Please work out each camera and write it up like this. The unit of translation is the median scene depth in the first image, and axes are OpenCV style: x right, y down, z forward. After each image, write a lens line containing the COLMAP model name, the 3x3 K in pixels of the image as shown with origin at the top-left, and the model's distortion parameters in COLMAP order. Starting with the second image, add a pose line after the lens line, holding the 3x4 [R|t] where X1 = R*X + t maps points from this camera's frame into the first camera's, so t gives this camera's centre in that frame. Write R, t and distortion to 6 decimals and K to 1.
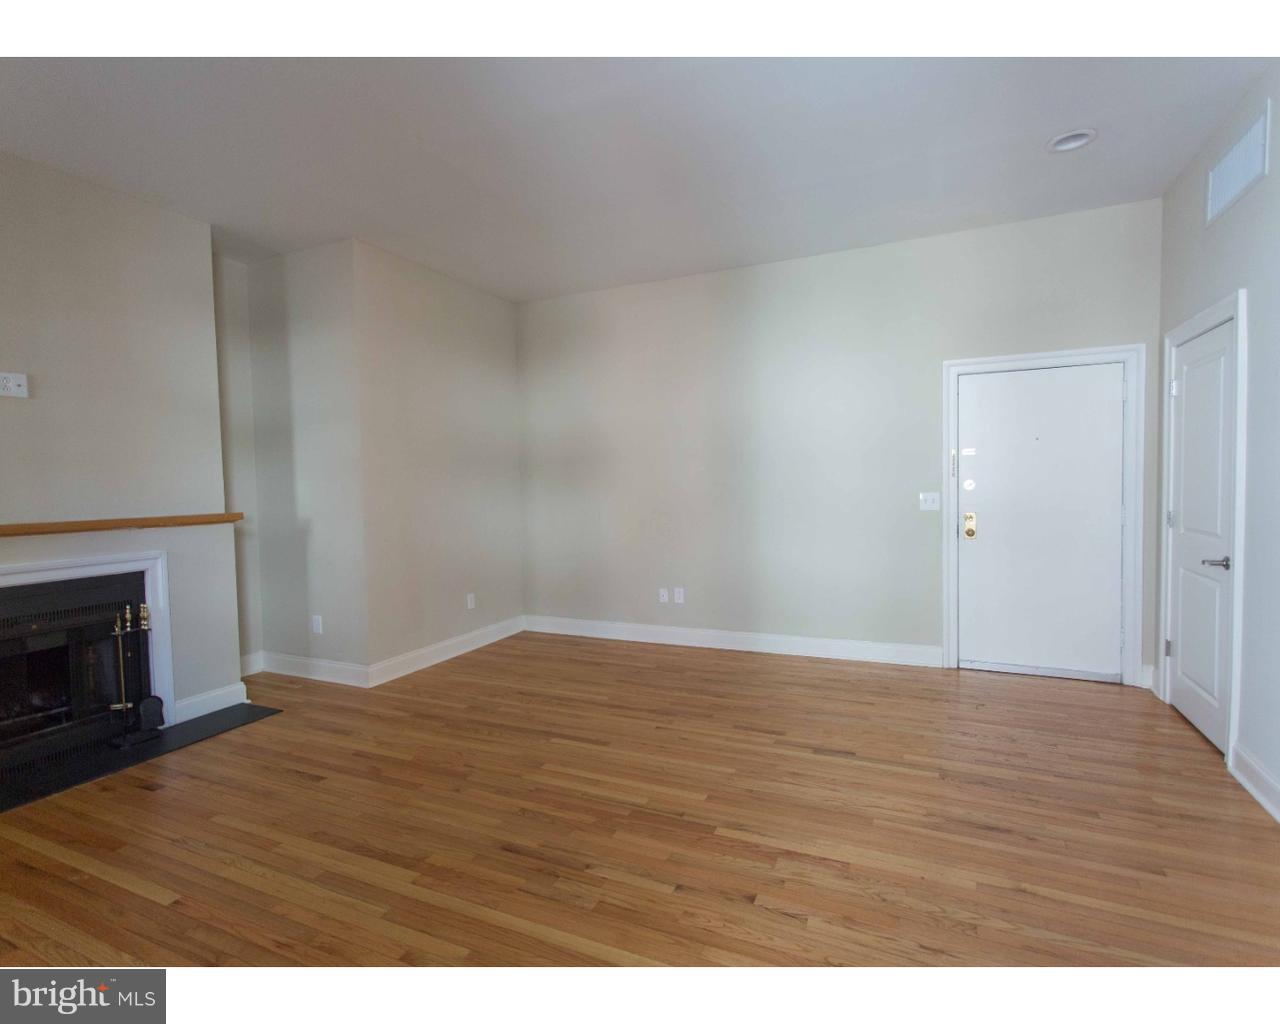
lens RADIAL K [[642.3, 0, 634.7], [0, 642.3, 515.9], [0, 0, 1]] dist [0.001111, 0.000110]
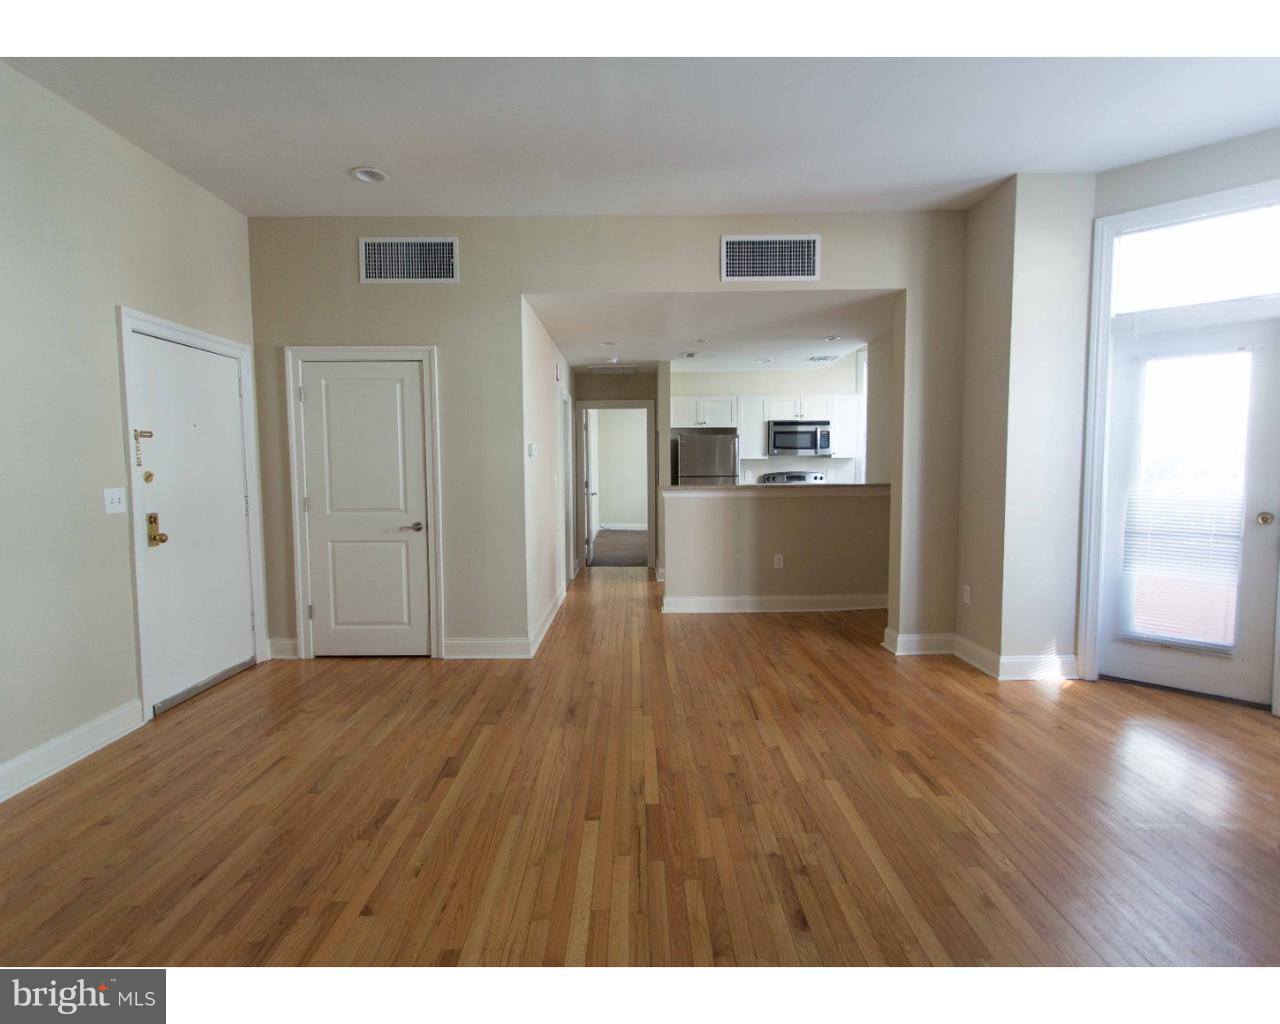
lens RADIAL K [[653.8, 0, 634.9], [0, 653.8, 508.3], [0, 0, 1]] dist [-0.000744, 0.000224]
pose [[-0.418994, -0.038176, 0.907186, -0.552820], [0.064334, 0.995357, 0.071599, -0.036623], [-0.905707, 0.088362, -0.414592, 0.998271]]
